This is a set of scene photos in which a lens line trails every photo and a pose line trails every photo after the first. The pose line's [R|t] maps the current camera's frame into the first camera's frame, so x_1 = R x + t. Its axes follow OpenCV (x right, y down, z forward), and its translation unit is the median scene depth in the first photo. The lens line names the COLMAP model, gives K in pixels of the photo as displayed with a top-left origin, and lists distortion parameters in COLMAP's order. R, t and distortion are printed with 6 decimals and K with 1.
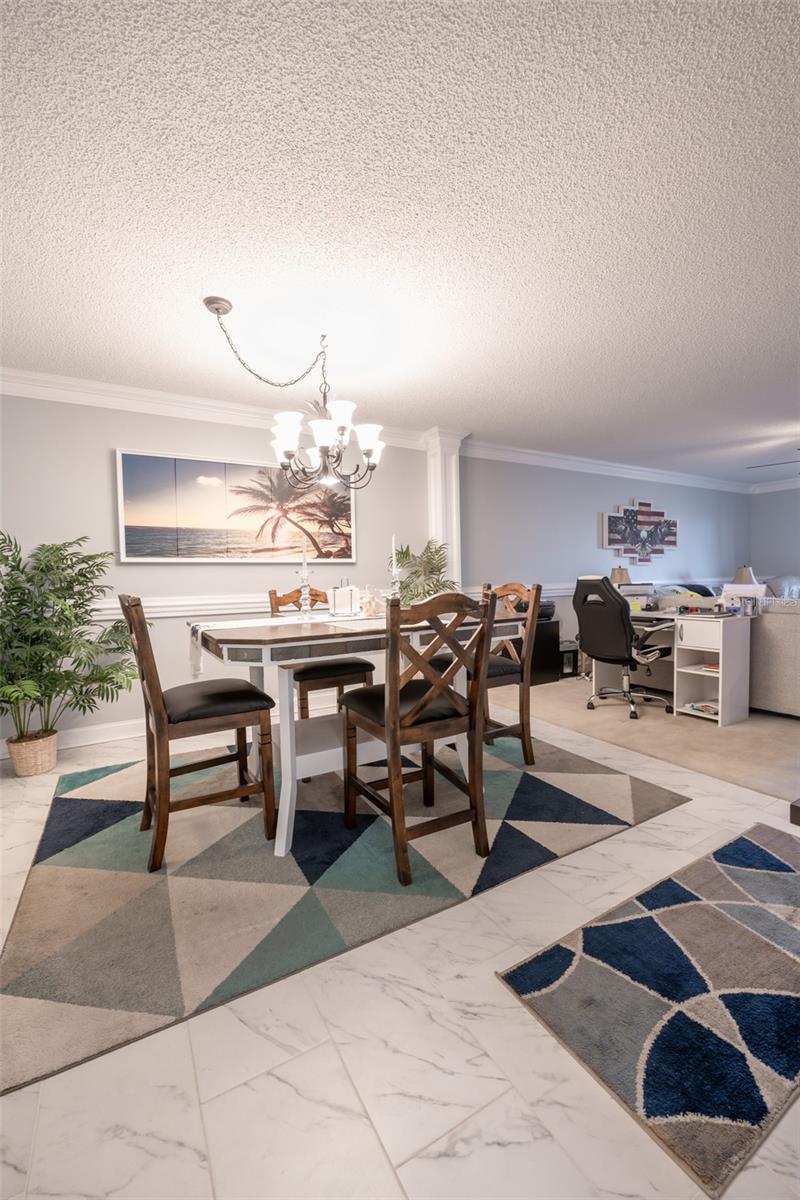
lens RADIAL K [[472.2, 0, 389.9], [0, 472.2, 594.9], [0, 0, 1]] dist [-0.009817, -0.000163]
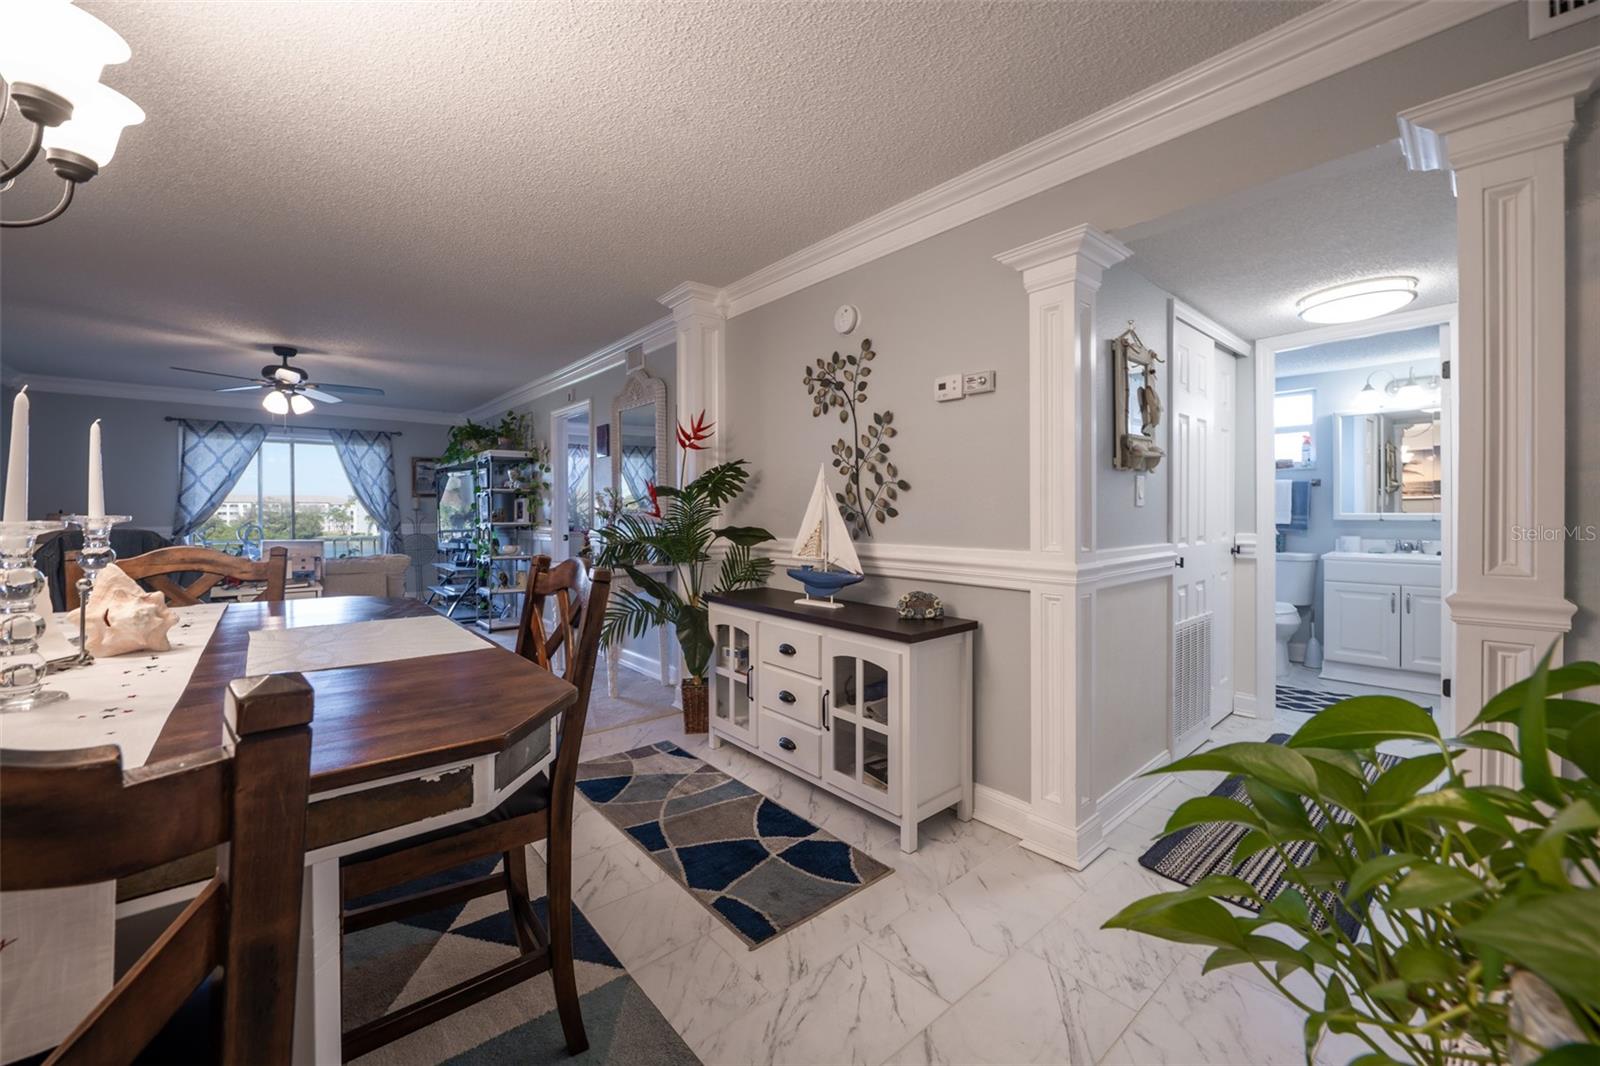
lens RADIAL K [[633.1, 0, 797.2], [0, 633.1, 514.5], [0, 0, 1]] dist [-0.009046, 0.000111]
pose [[-0.184620, 0.017926, 0.982647, -0.376999], [0.038954, 0.999181, -0.010909, -0.020929], [-0.982038, 0.036264, -0.185167, 0.393350]]
